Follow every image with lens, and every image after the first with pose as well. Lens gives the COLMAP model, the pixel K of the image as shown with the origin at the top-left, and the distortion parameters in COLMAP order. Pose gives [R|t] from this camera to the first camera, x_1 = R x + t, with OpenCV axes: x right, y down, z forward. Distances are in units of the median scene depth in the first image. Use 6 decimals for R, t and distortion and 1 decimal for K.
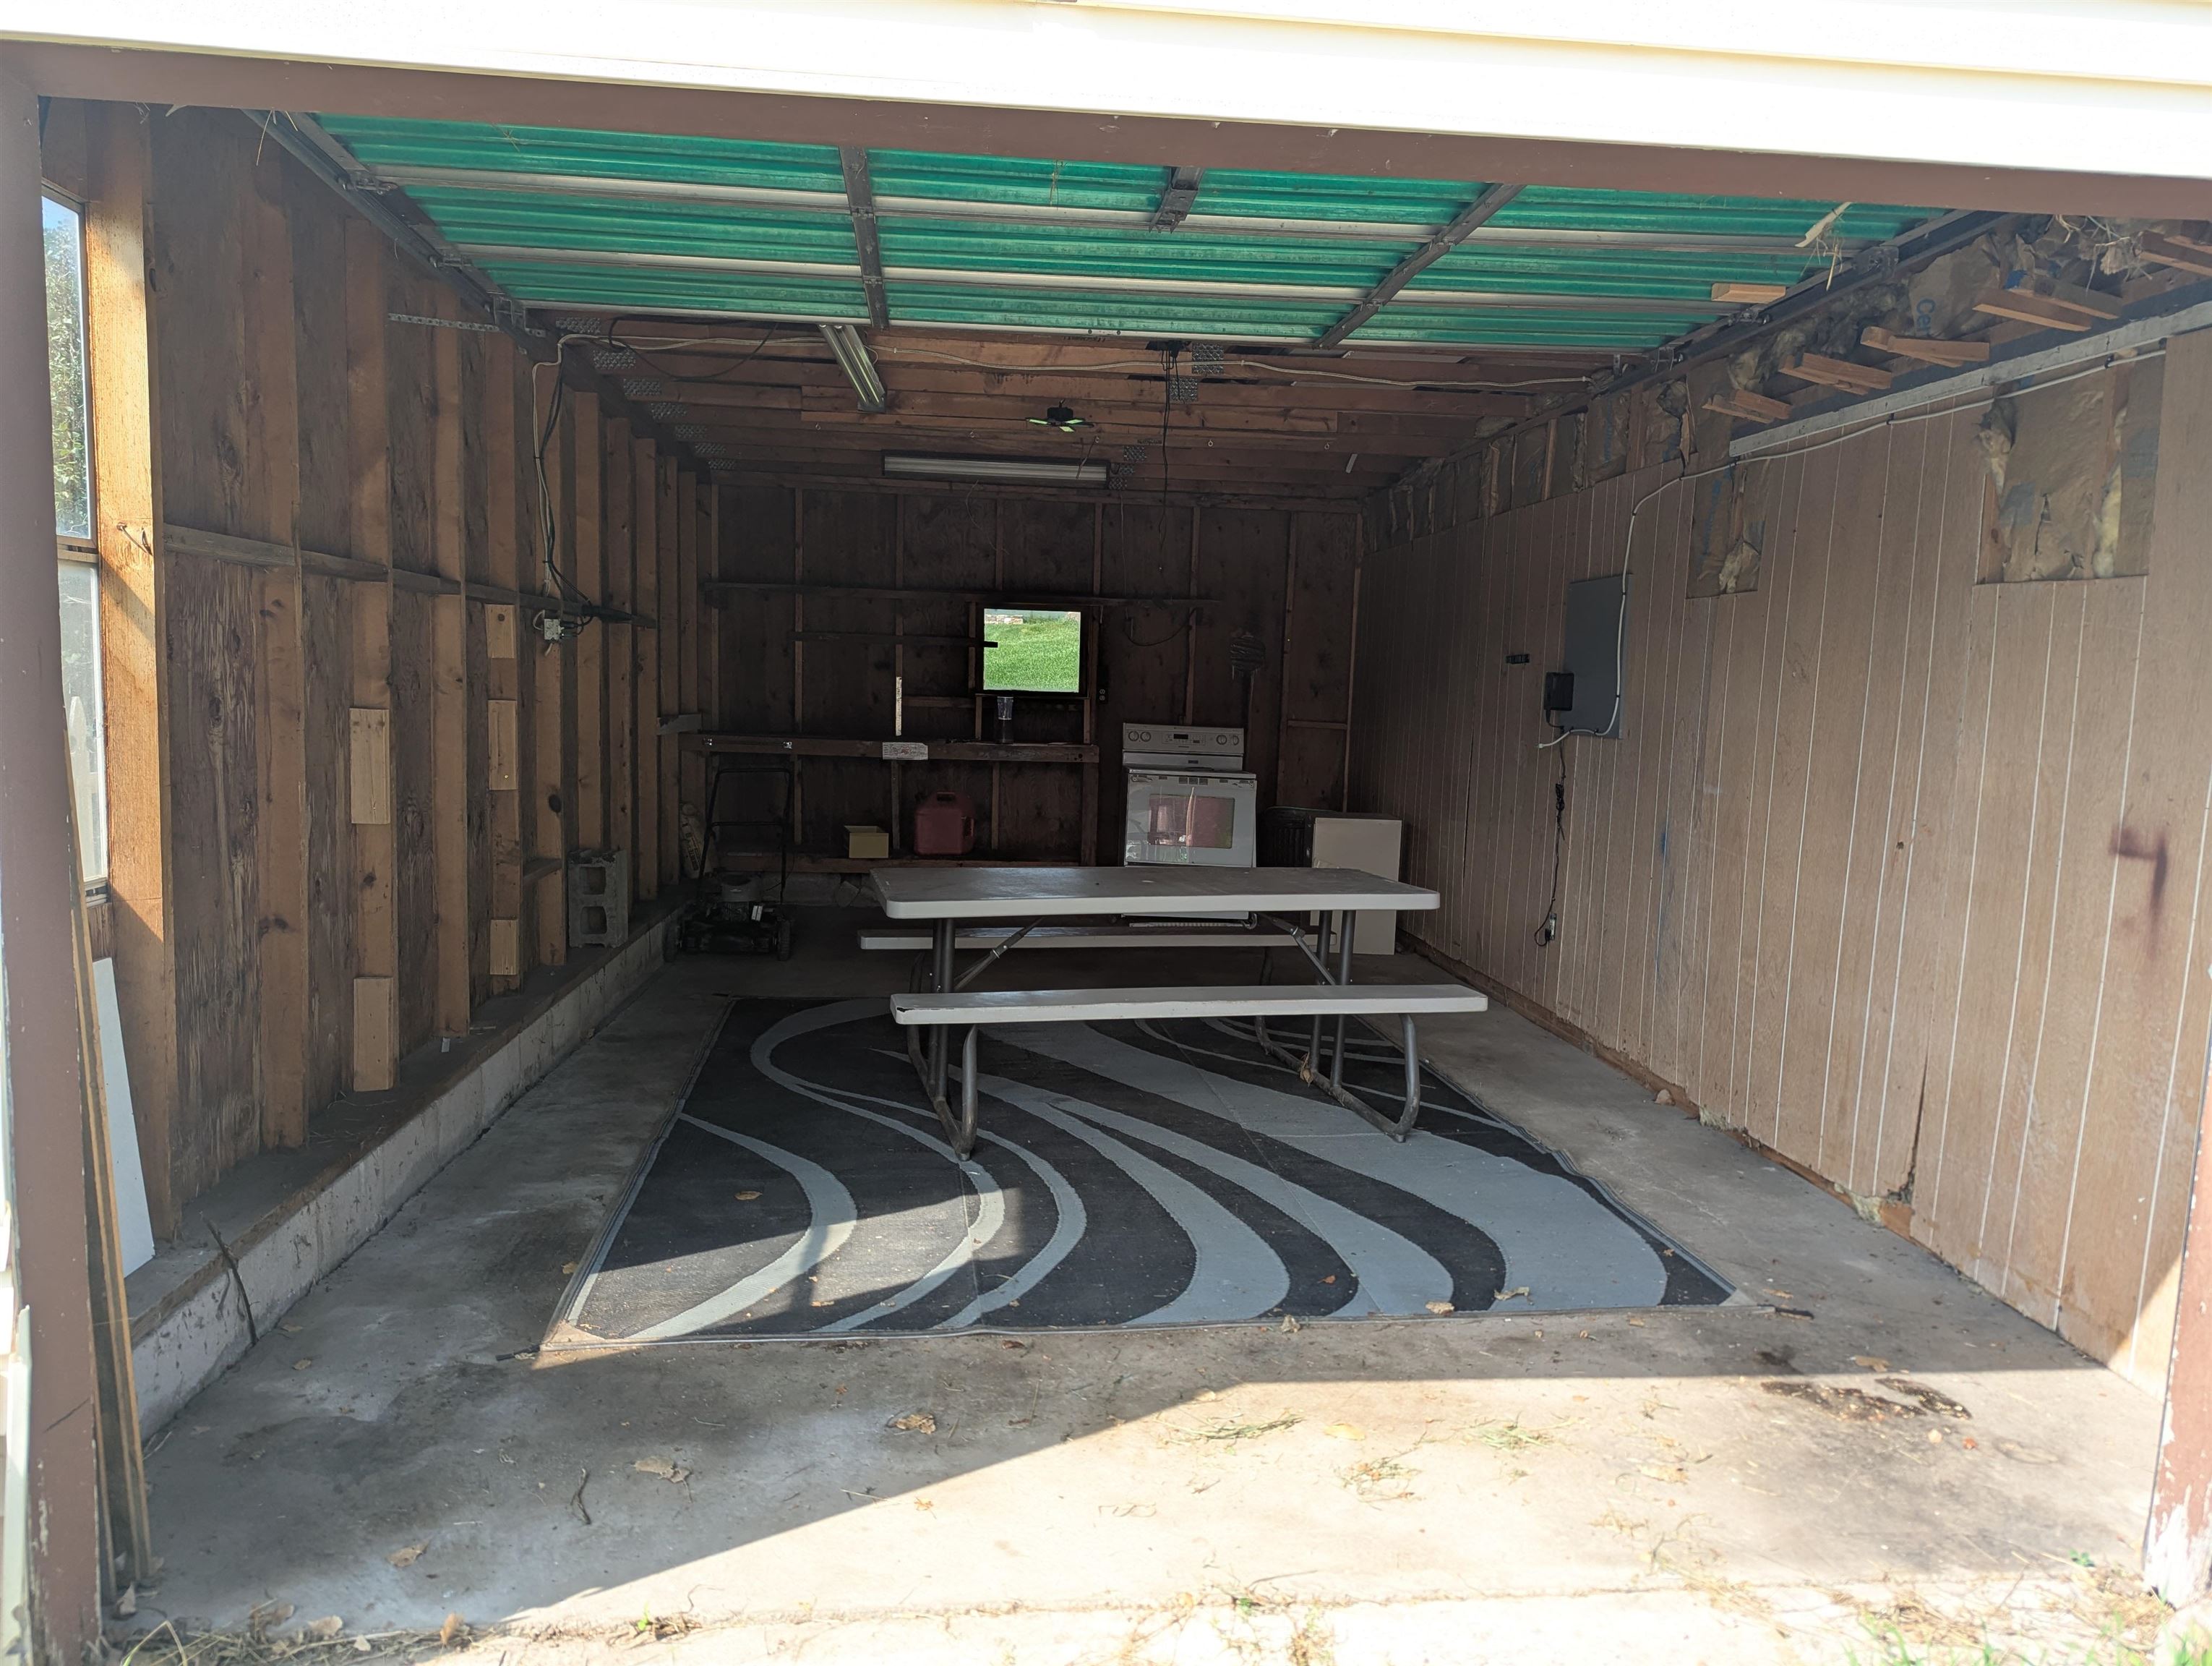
lens RADIAL K [[1570.6, 0, 1106.0], [0, 1570.6, 833.0], [0, 0, 1]] dist [0.033610, -0.020152]
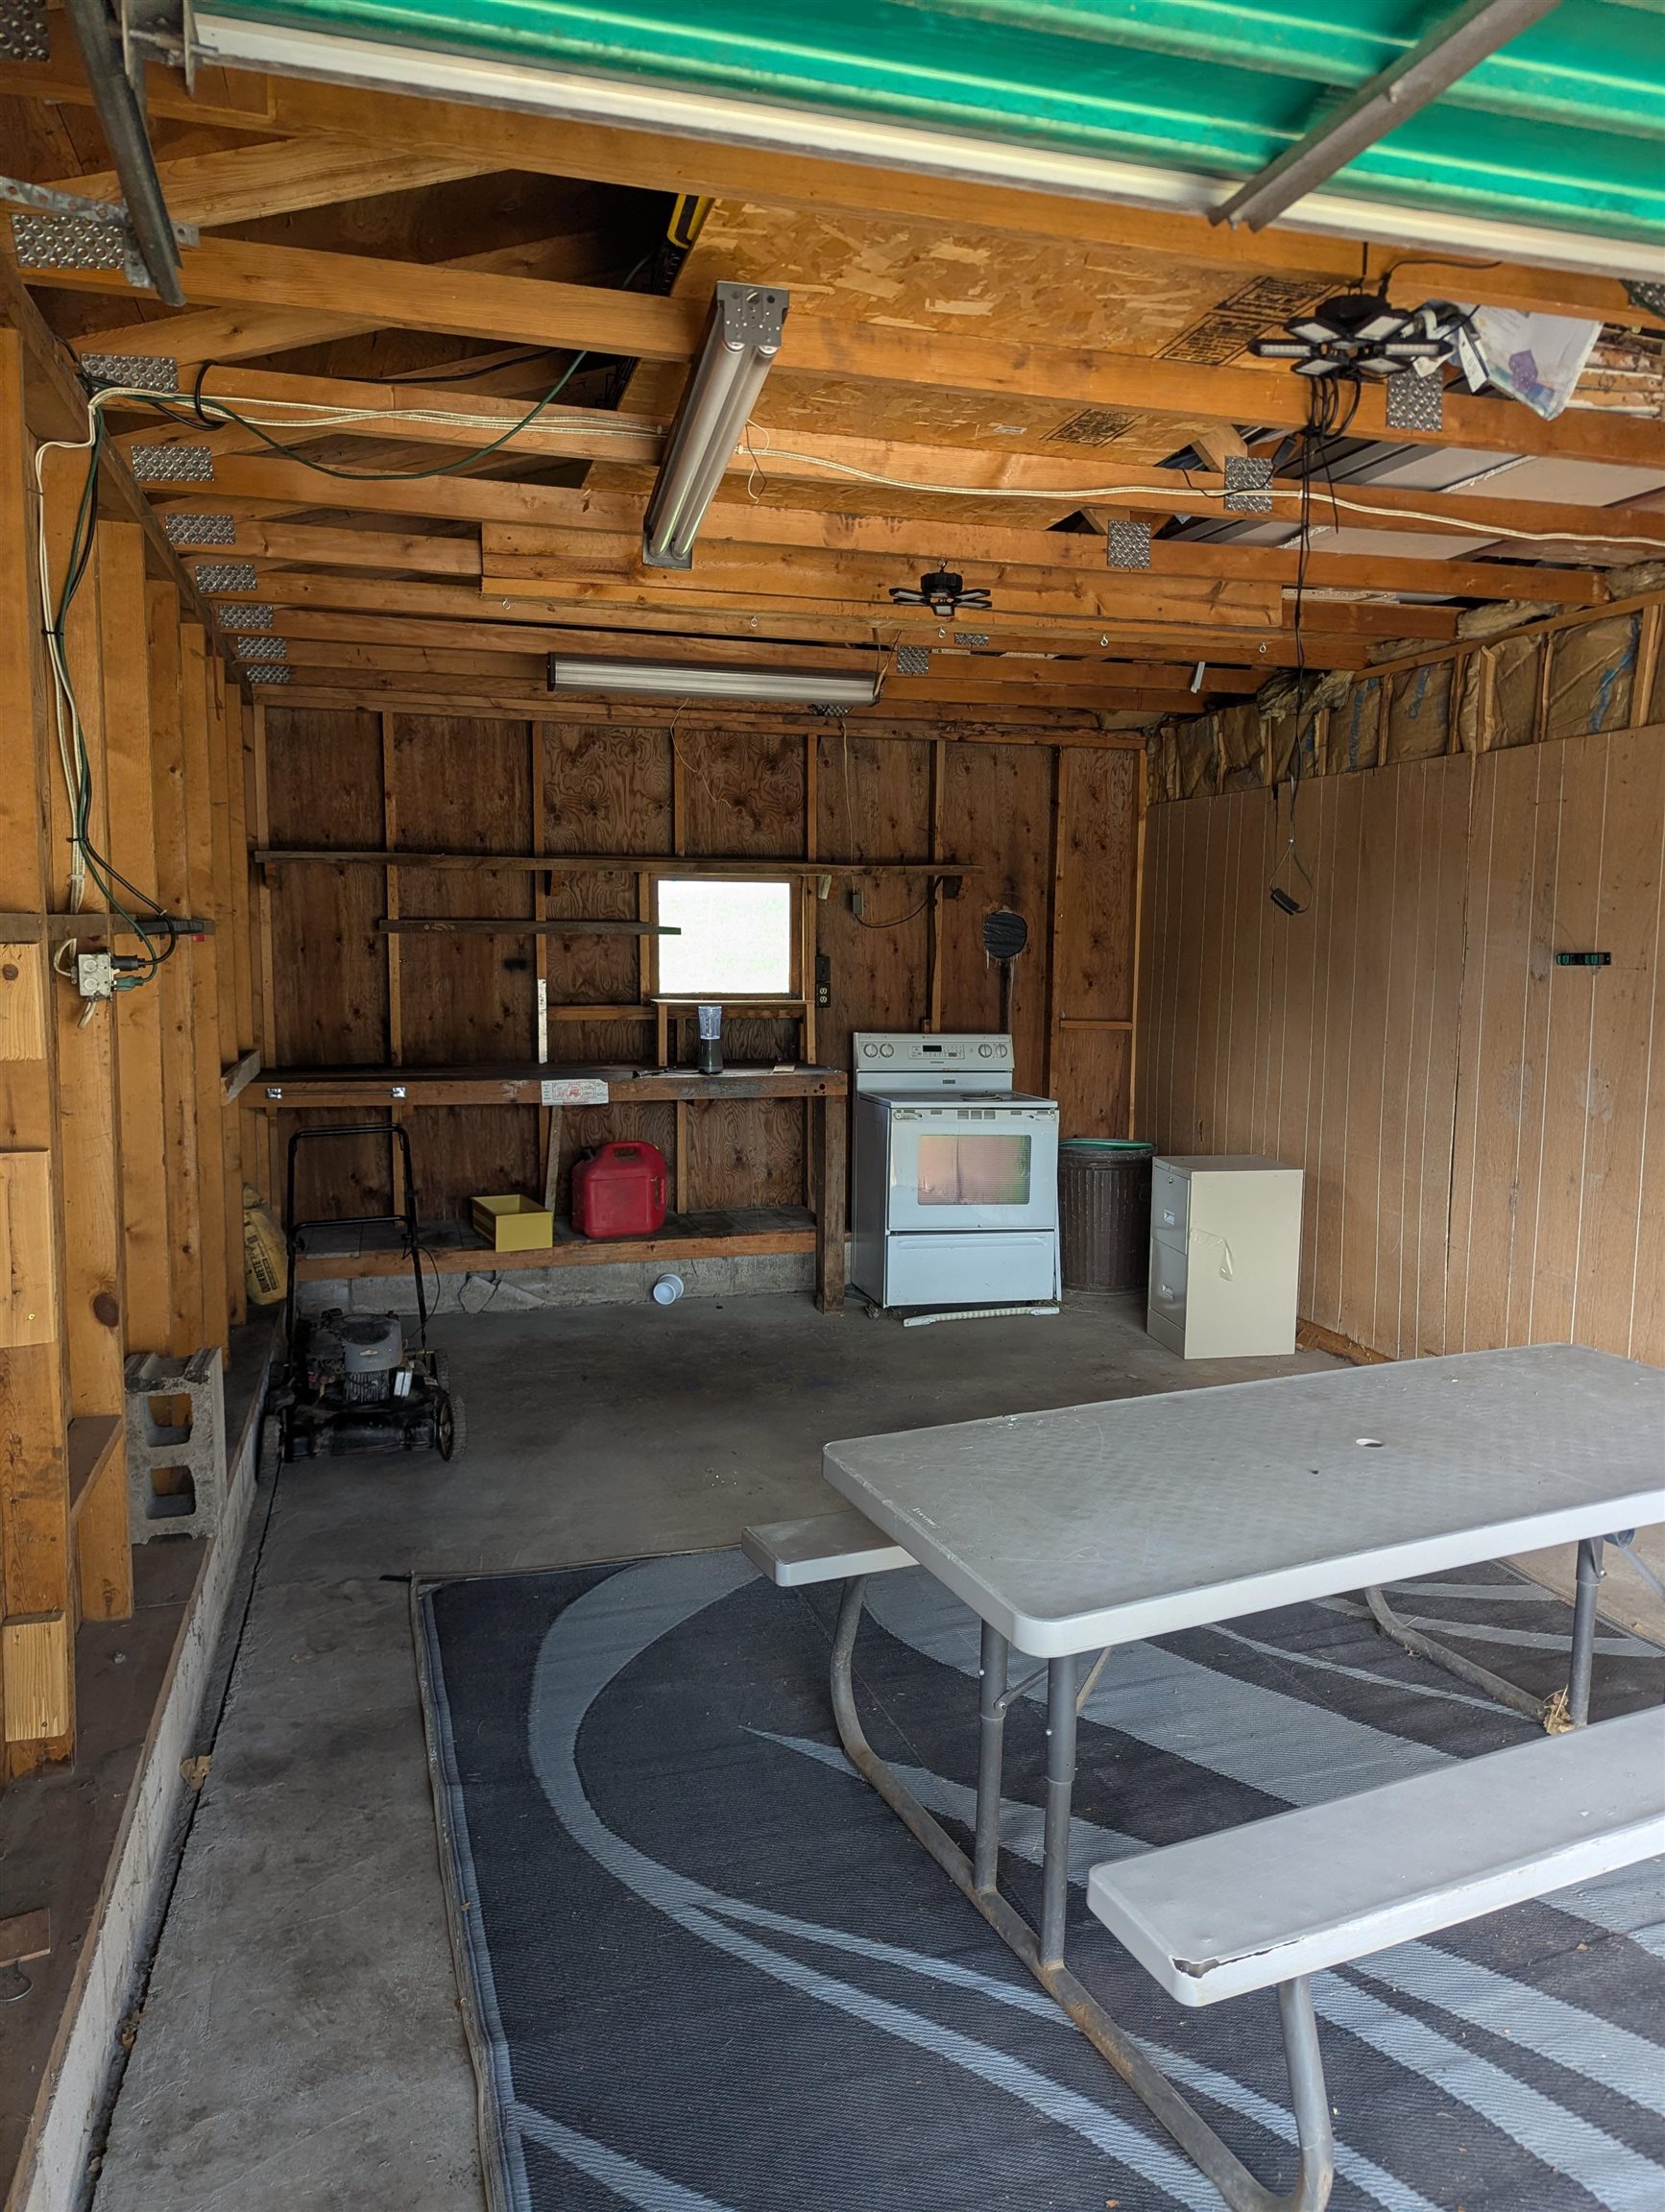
lens RADIAL K [[1575.2, 0, 871.1], [0, 1575.2, 1059.6], [0, 0, 1]] dist [0.036762, -0.039074]
pose [[0.979826, -0.038577, 0.196092, -0.129930], [0.040132, 0.999187, -0.003963, -0.055994], [-0.195780, 0.011753, 0.980577, 0.283895]]
